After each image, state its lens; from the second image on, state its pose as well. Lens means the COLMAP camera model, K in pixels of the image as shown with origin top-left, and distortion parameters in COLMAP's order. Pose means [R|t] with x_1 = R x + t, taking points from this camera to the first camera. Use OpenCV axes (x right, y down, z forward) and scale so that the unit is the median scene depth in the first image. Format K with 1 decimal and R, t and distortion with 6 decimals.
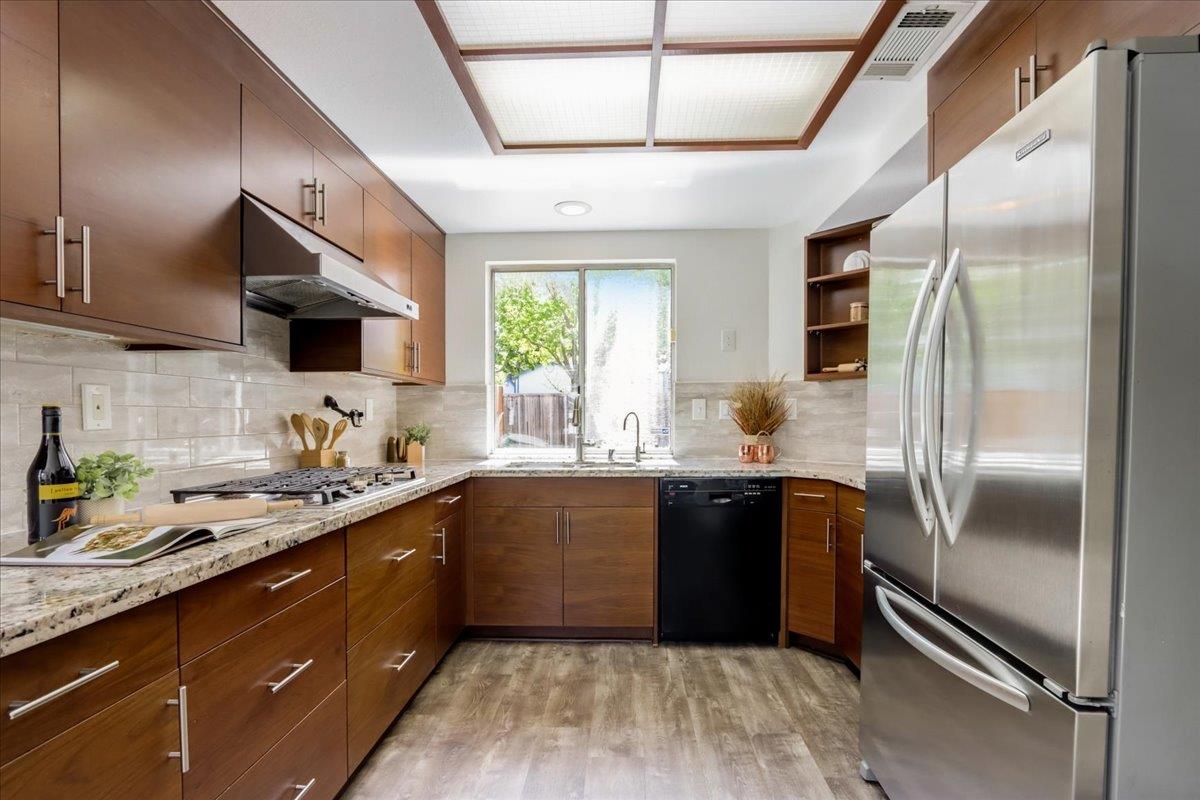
lens RADIAL K [[561.4, 0, 603.9], [0, 561.4, 423.2], [0, 0, 1]] dist [-0.011150, 0.000693]
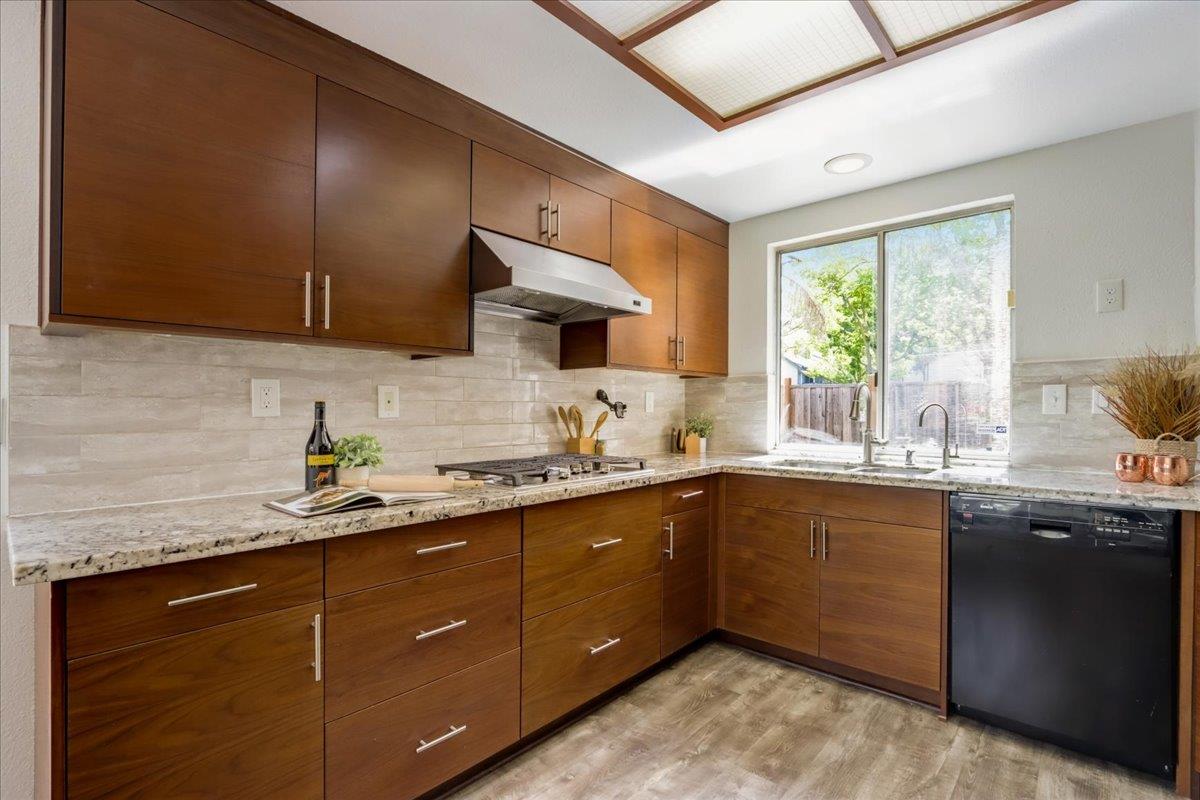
lens RADIAL K [[553.8, 0, 606.3], [0, 553.8, 400.9], [0, 0, 1]] dist [-0.013845, 0.000556]
pose [[0.774041, -0.006064, -0.633106, 0.215729], [-0.009806, 0.999719, -0.021565, -0.003341], [0.633060, 0.022901, 0.773764, 0.150496]]
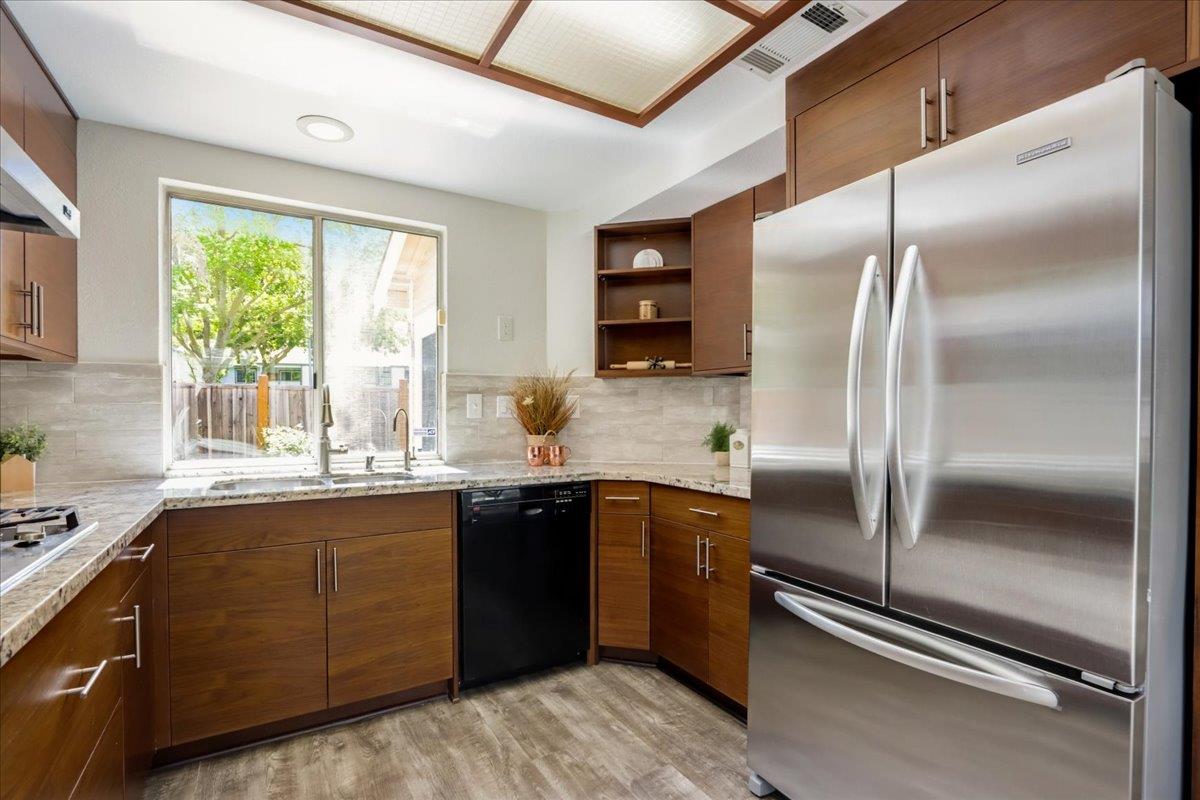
lens RADIAL K [[559.4, 0, 601.0], [0, 559.4, 419.3], [0, 0, 1]] dist [-0.013822, 0.000207]
pose [[0.834412, -0.001953, 0.551138, -0.177904], [0.003746, 0.999991, -0.002128, -0.002048], [-0.551129, 0.003841, 0.834411, 0.227534]]
